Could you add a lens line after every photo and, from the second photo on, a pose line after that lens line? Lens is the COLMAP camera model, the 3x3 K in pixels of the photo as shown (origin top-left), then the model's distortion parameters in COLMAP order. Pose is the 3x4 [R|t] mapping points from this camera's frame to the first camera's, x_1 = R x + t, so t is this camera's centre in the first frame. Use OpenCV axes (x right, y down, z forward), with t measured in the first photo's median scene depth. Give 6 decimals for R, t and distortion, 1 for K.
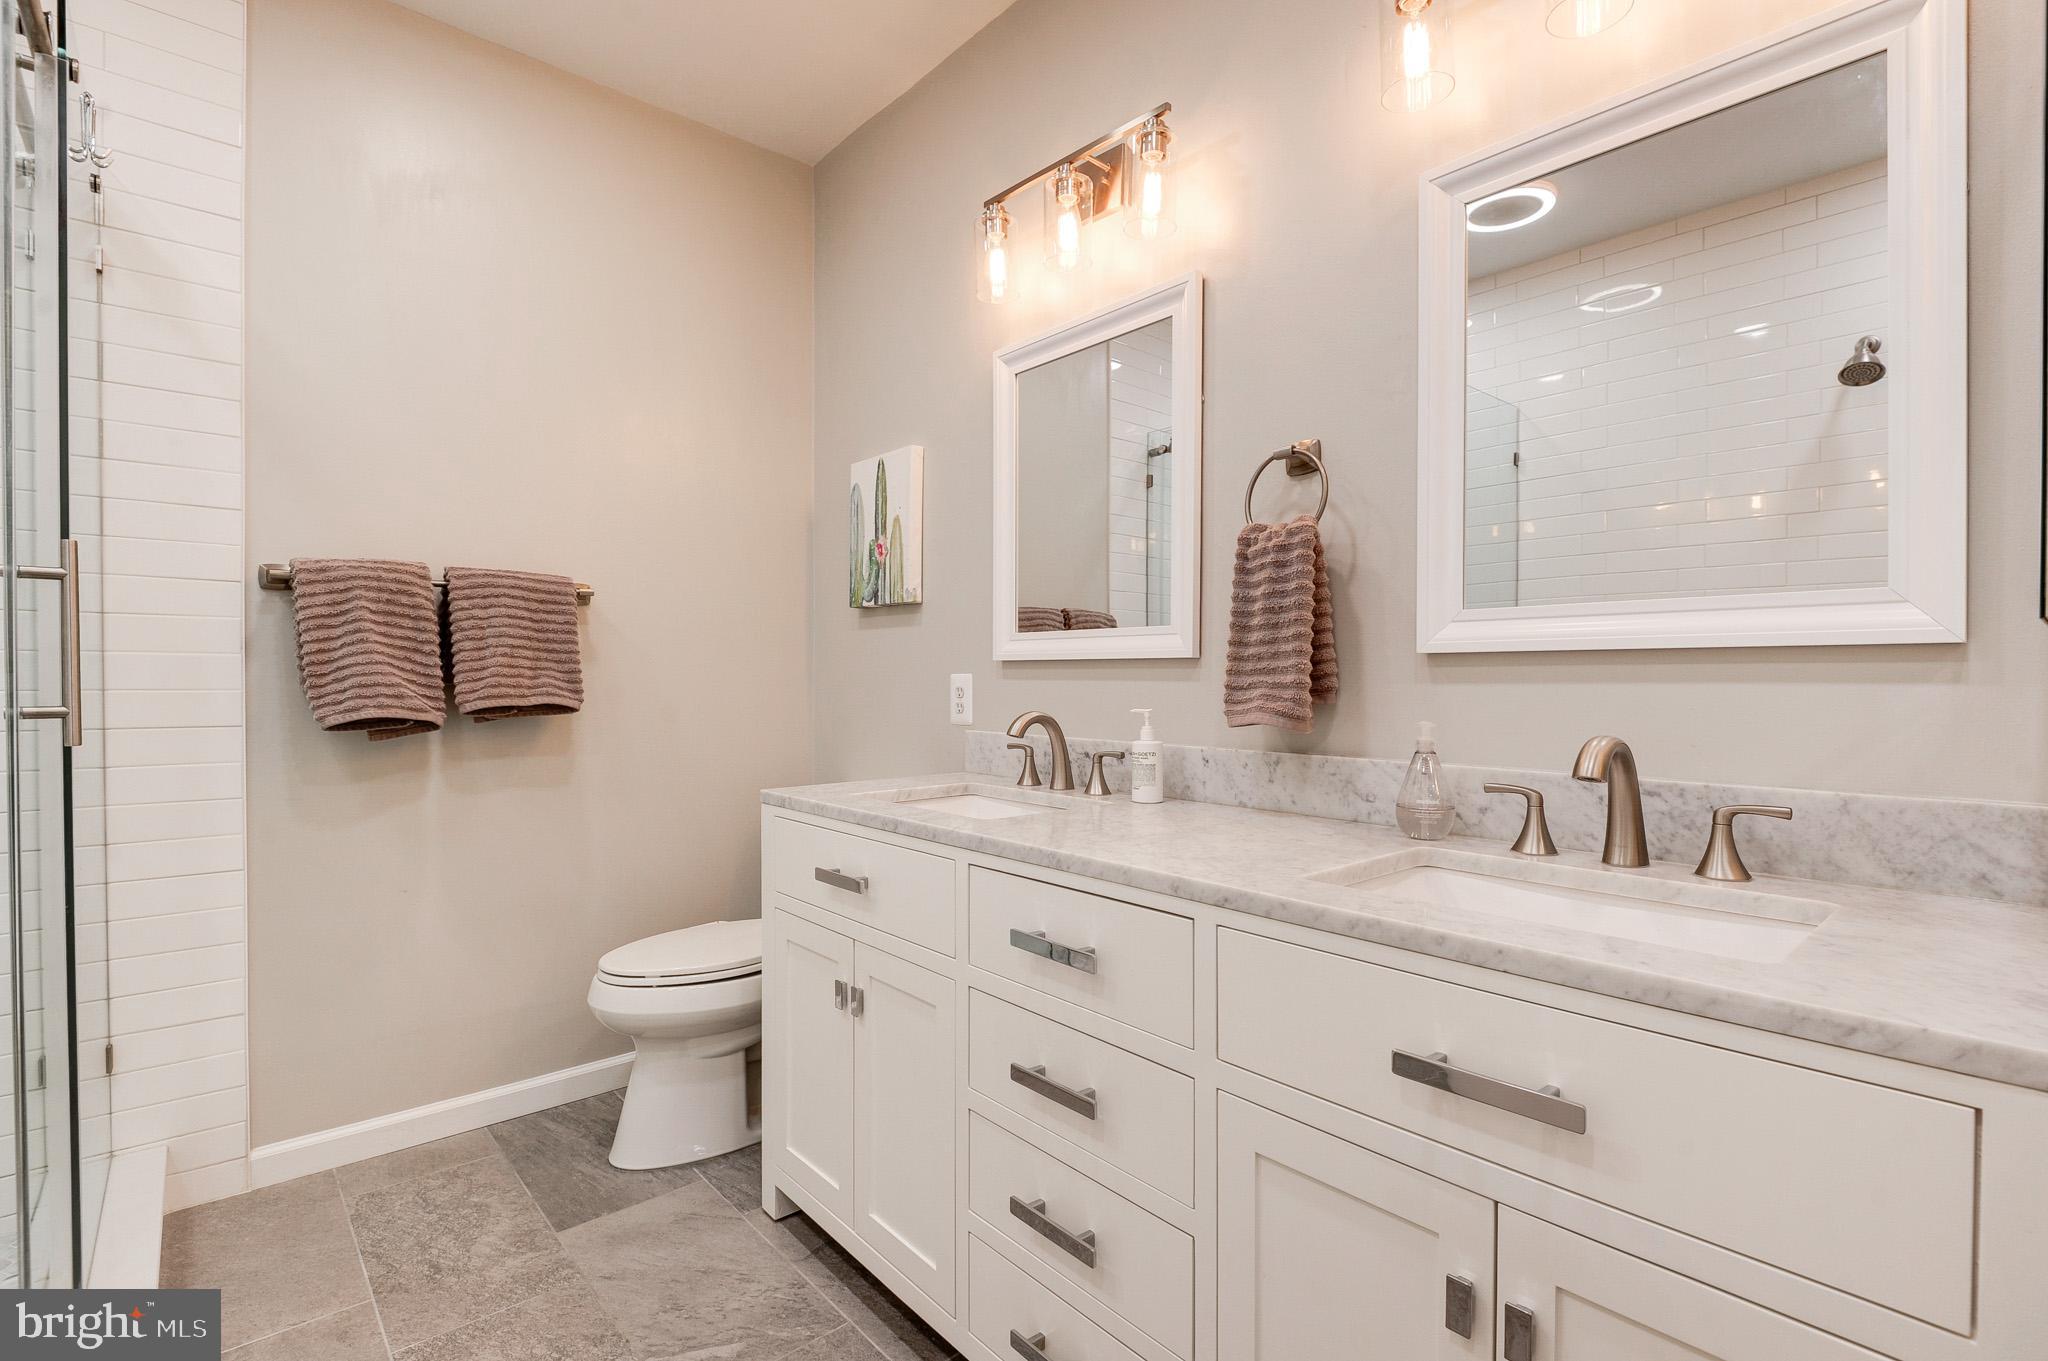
lens RADIAL K [[938.5, 0, 1020.2], [0, 938.5, 692.1], [0, 0, 1]] dist [0.023980, -0.019359]
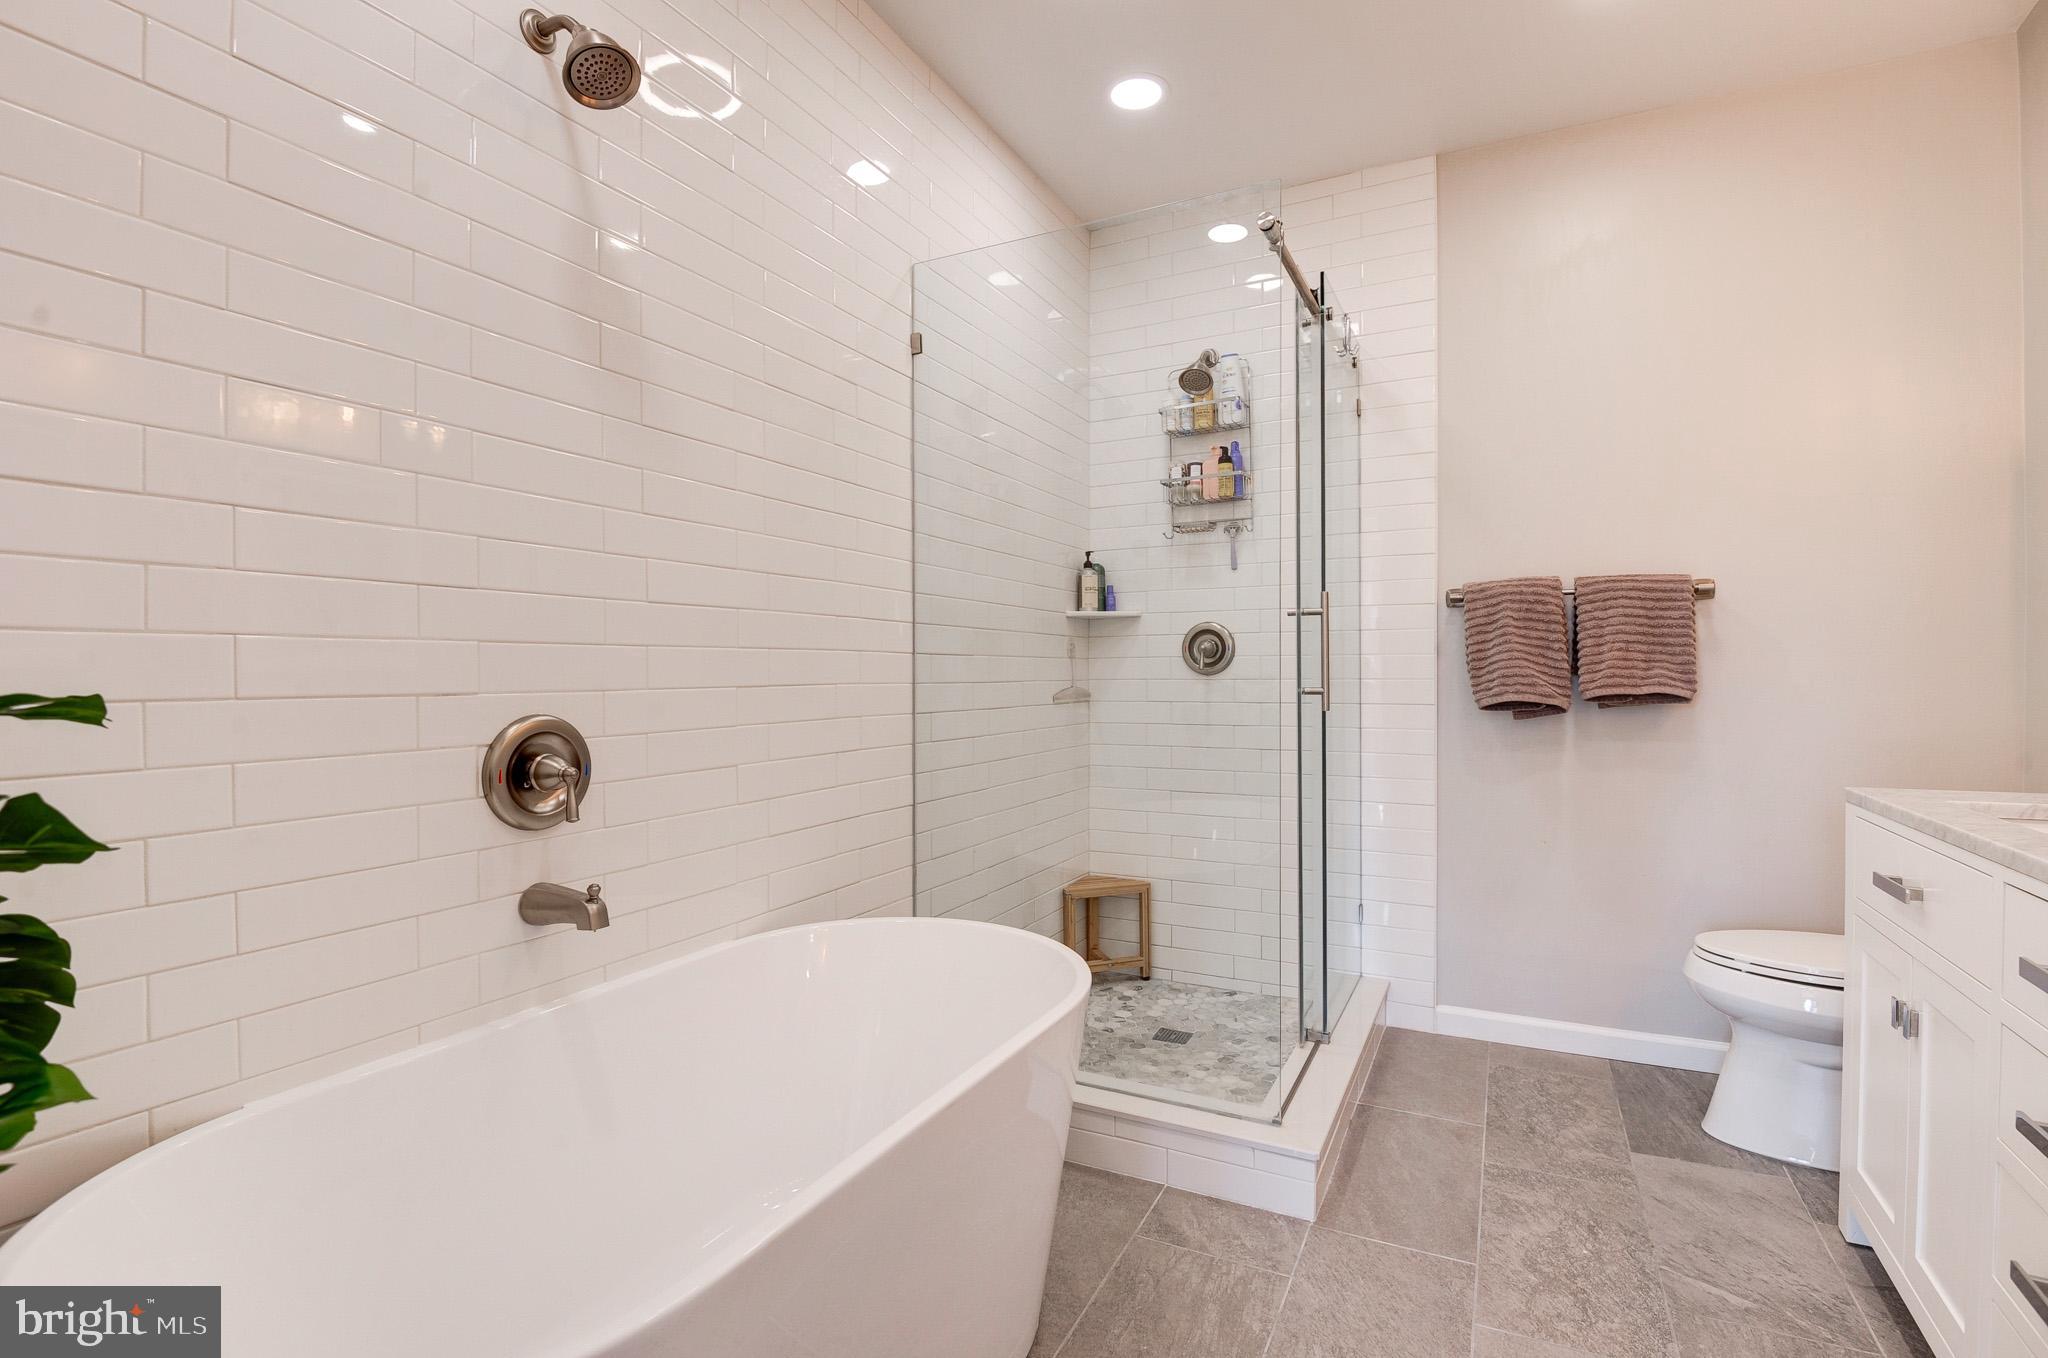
lens RADIAL K [[930.1, 0, 1019.5], [0, 930.1, 683.5], [0, 0, 1]] dist [0.002087, -0.014881]
pose [[0.367363, 0.007358, -0.930048, 0.242742], [-0.007124, 0.999962, 0.005097, 0.001266], [0.930050, 0.004753, 0.367402, -0.093886]]
